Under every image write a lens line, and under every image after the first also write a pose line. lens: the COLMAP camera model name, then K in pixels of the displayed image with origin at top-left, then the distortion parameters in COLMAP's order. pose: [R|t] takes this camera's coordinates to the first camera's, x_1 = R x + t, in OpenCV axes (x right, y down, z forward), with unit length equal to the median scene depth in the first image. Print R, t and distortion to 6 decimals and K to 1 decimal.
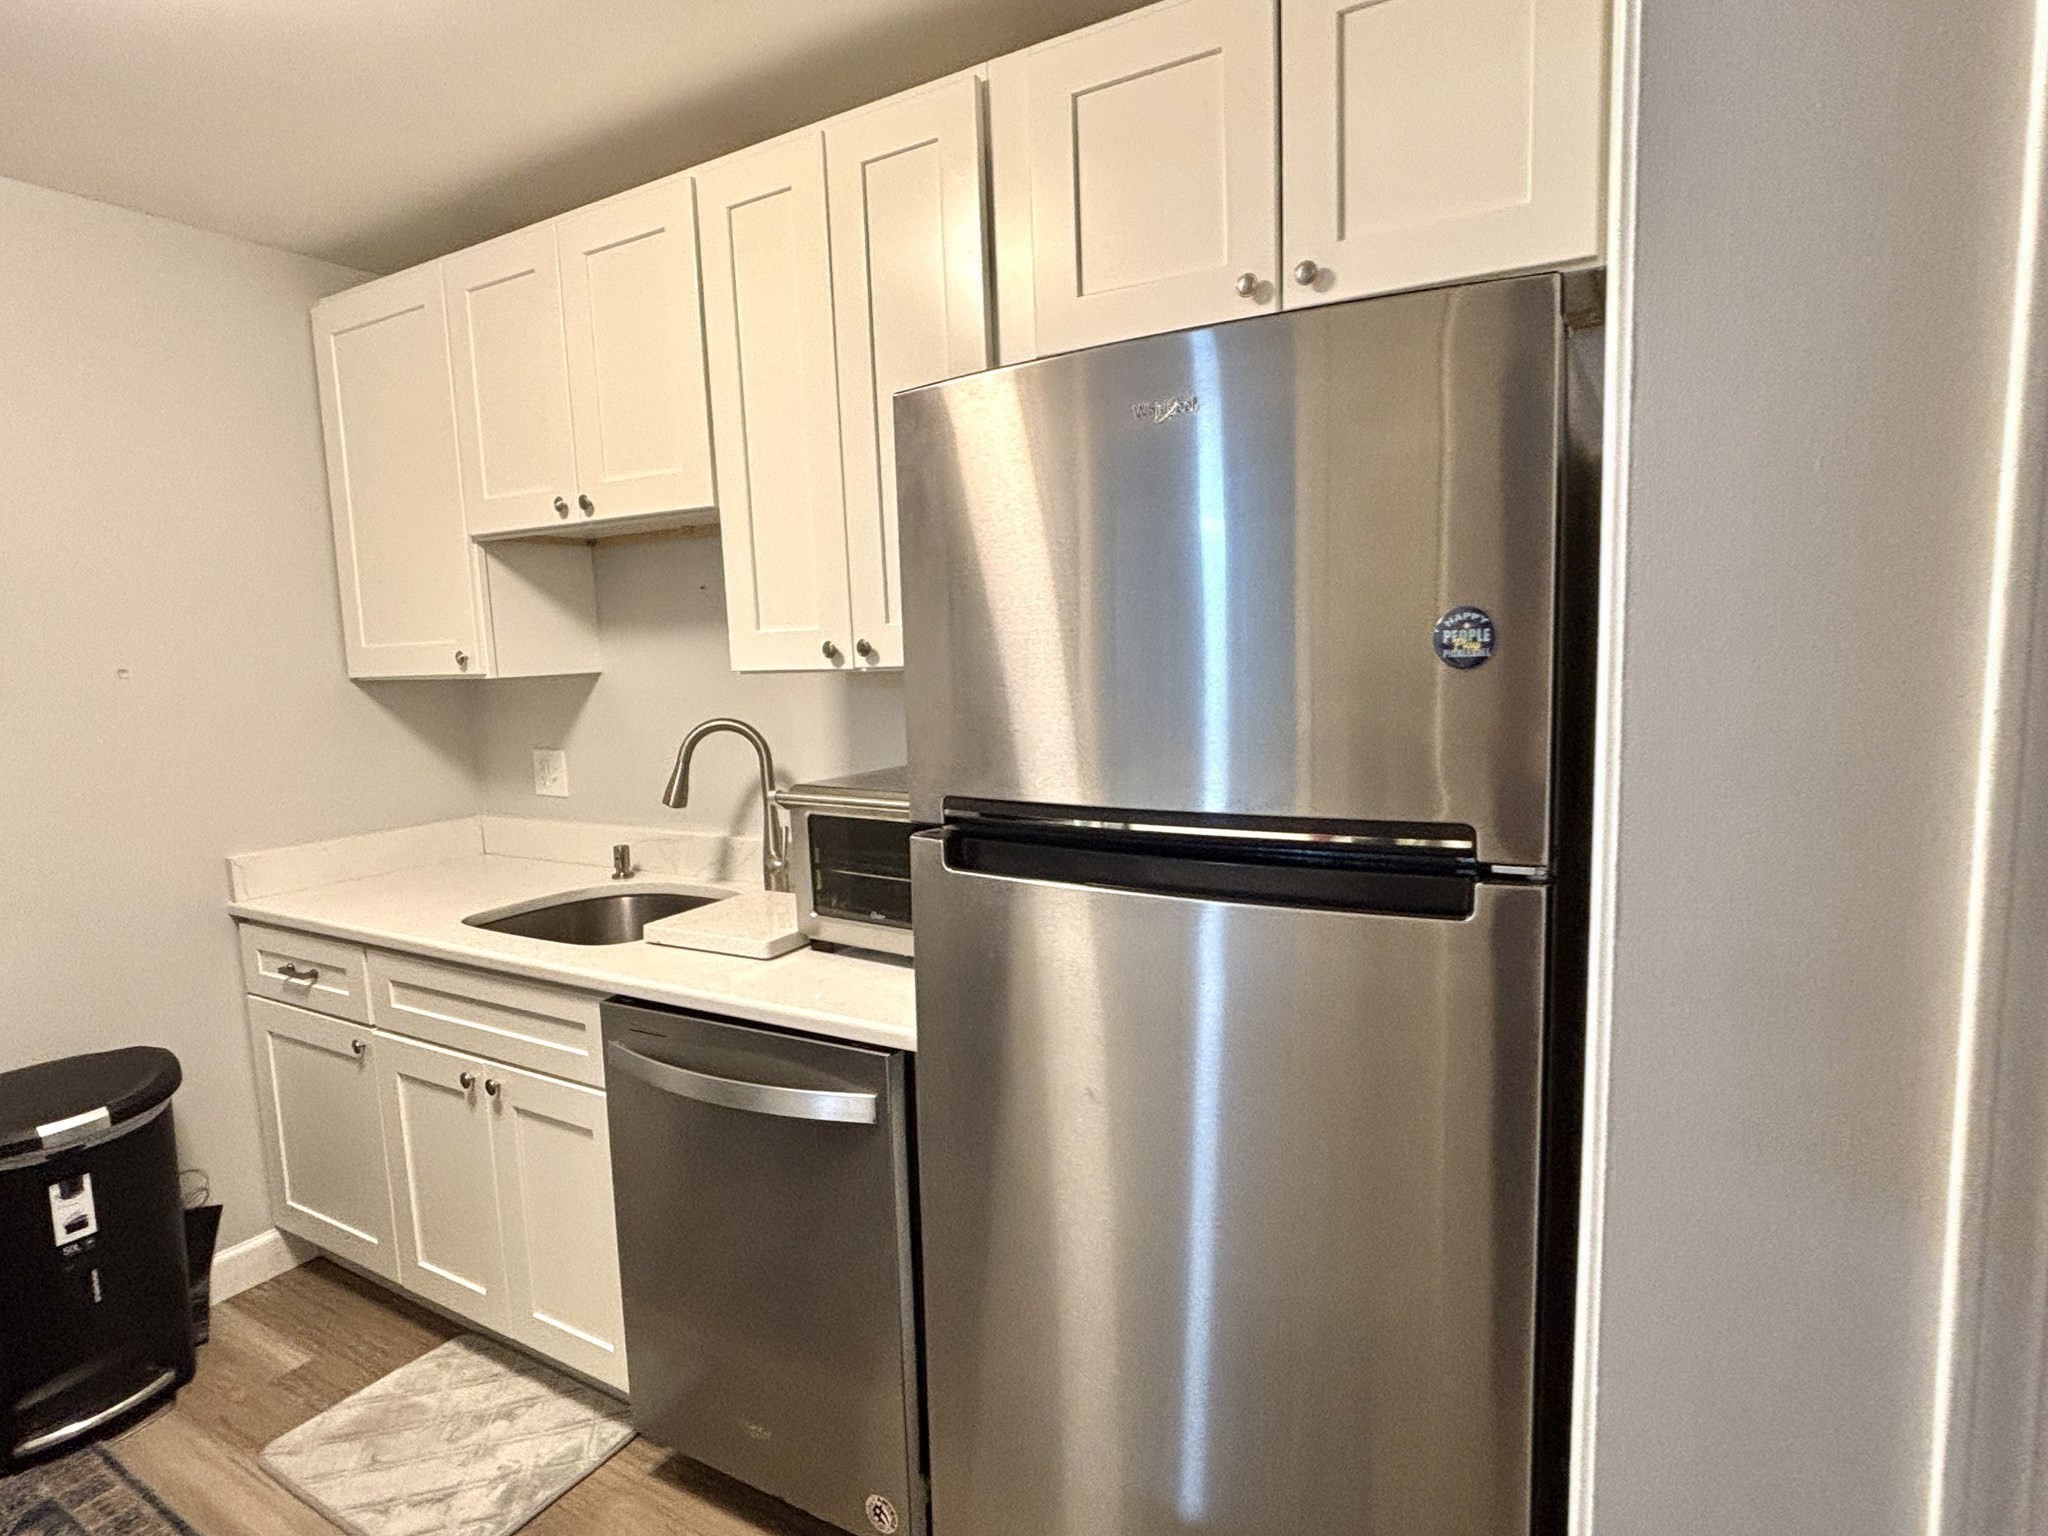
lens RADIAL K [[1097.1, 0, 1024.0], [0, 1097.1, 768.0], [0, 0, 1]] dist [-0.000705, 0.000003]
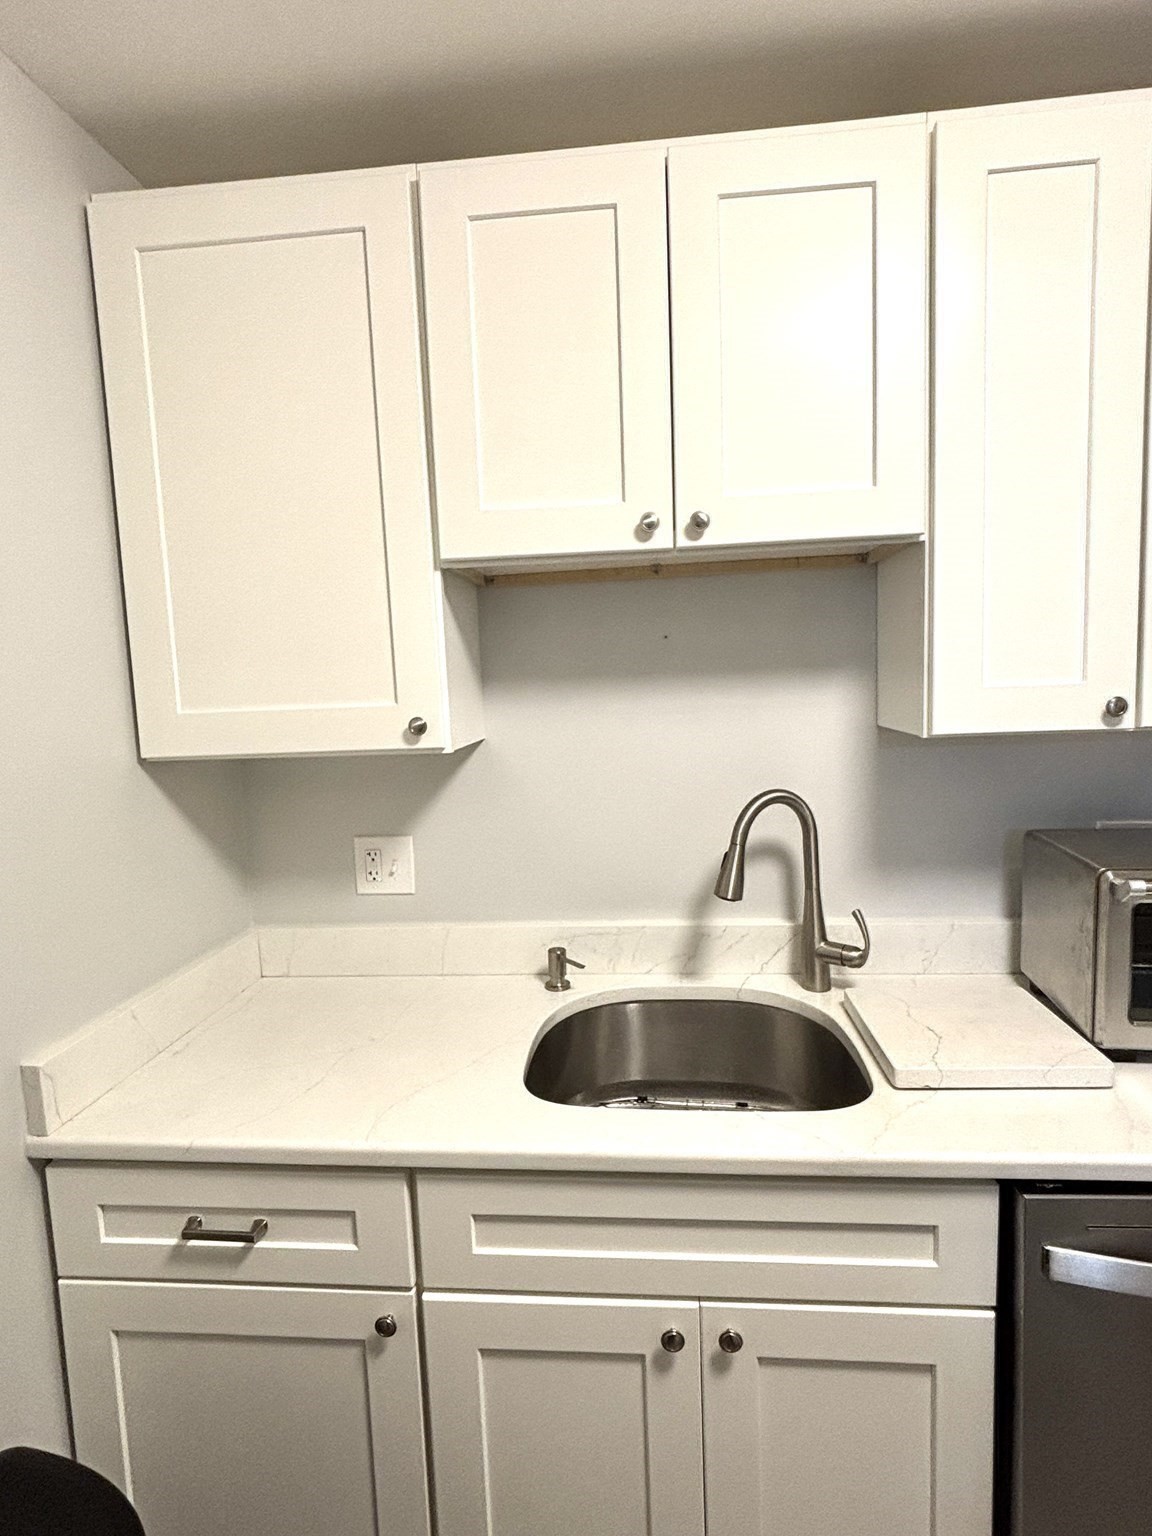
lens RADIAL K [[822.8, 0, 576.0], [0, 822.8, 768.0], [0, 0, 1]] dist [-0.000705, 0.000003]
pose [[0.902273, -0.051199, 0.428114, -0.698985], [0.059624, 0.998201, -0.006283, -0.067853], [-0.427022, 0.031195, 0.903703, 0.499602]]
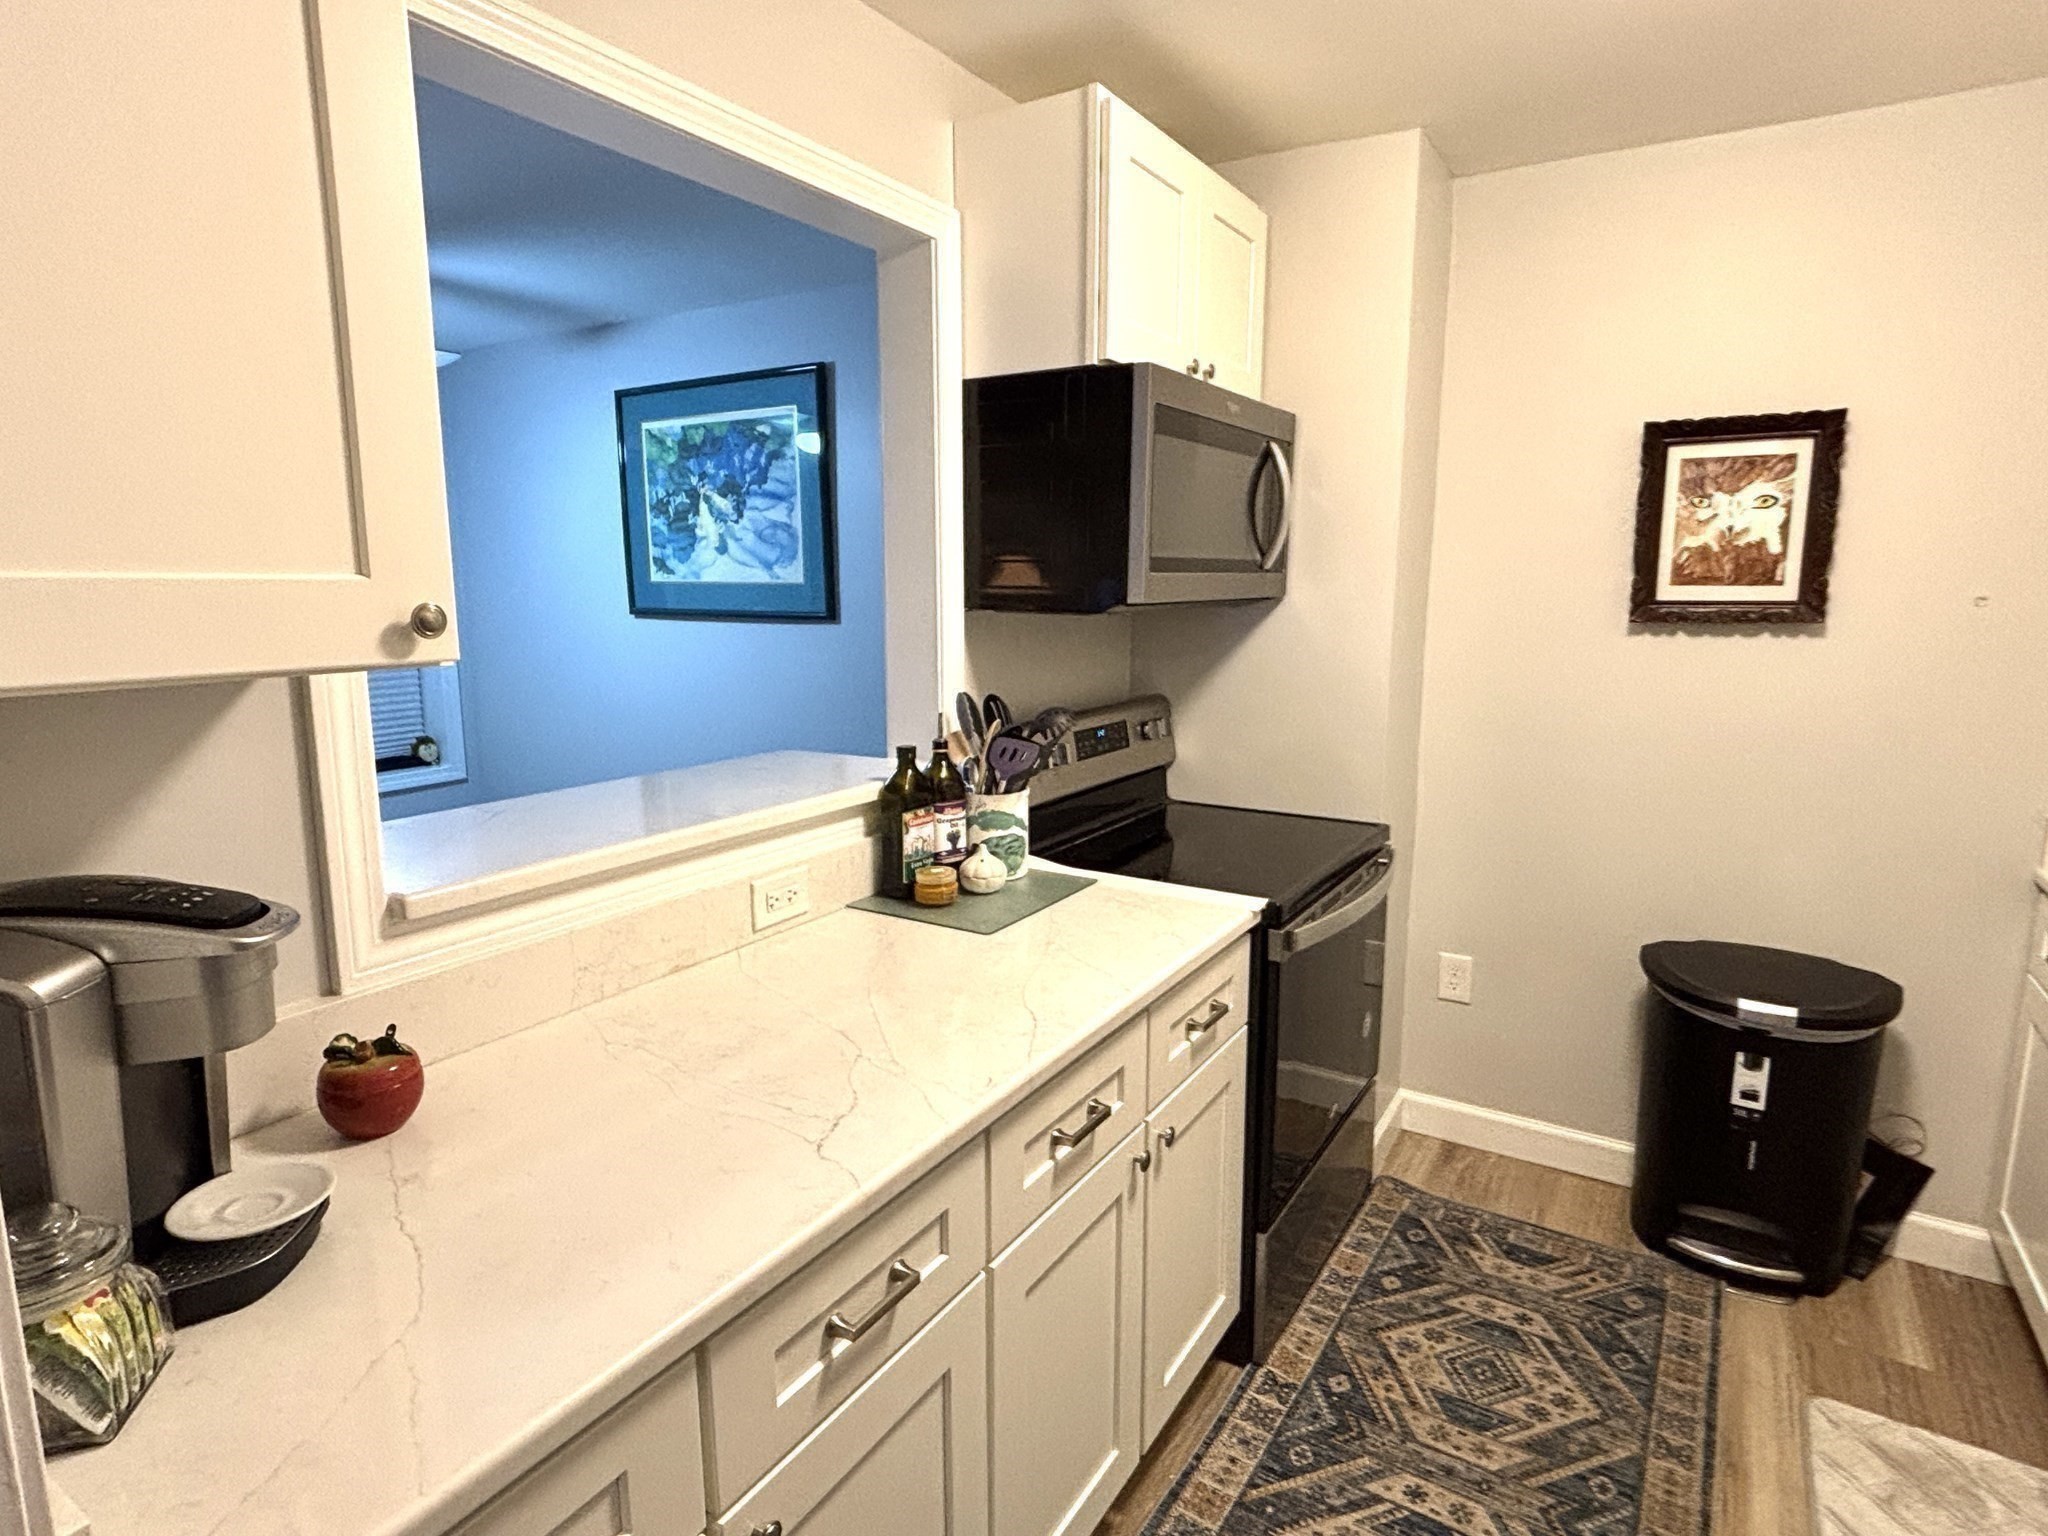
lens RADIAL K [[1097.1, 0, 1024.0], [0, 1097.1, 768.0], [0, 0, 1]] dist [-0.000705, 0.000003]
pose [[-0.032194, 0.201793, -0.978899, 0.164612], [-0.115291, 0.972119, 0.204187, -0.044470], [0.992810, 0.119432, -0.008031, 0.208869]]
